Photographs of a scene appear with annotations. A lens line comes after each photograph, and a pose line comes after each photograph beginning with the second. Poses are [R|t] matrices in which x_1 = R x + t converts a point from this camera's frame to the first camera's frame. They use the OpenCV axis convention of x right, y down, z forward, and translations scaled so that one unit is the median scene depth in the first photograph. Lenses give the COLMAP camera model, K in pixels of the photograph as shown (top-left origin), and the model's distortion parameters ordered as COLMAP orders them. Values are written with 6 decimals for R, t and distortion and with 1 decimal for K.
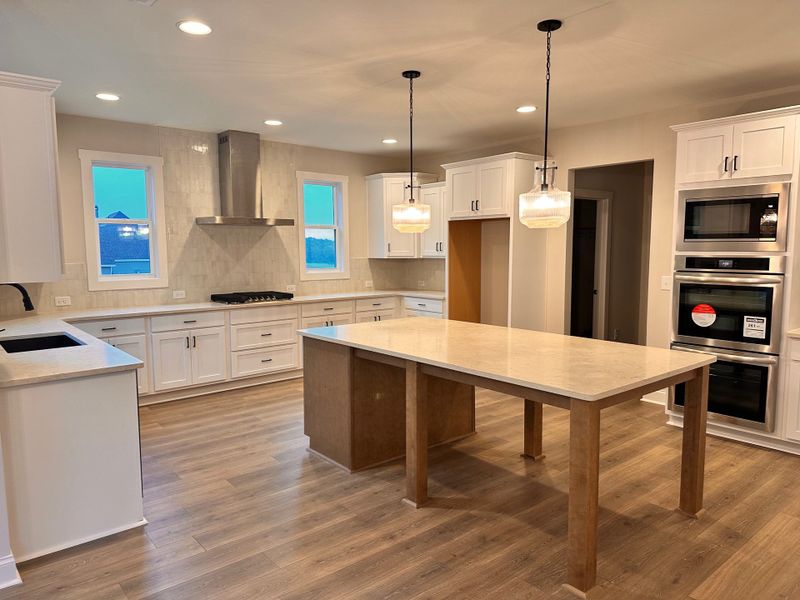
lens RADIAL K [[566.8, 0, 407.7], [0, 566.8, 306.6], [0, 0, 1]] dist [0.042739, -0.007037]
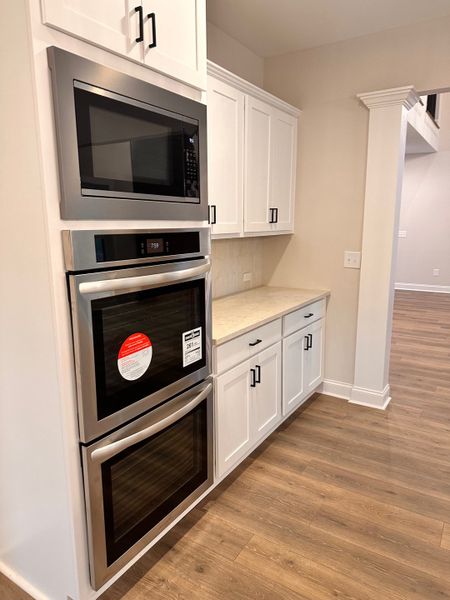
lens RADIAL K [[425.1, 0, 225.2], [0, 425.1, 301.3], [0, 0, 1]] dist [0.042739, -0.007037]
pose [[-0.293629, -0.178962, 0.939018, 0.174451], [0.104494, 0.970423, 0.217623, -0.102208], [-0.950191, 0.162022, -0.266244, 1.050461]]
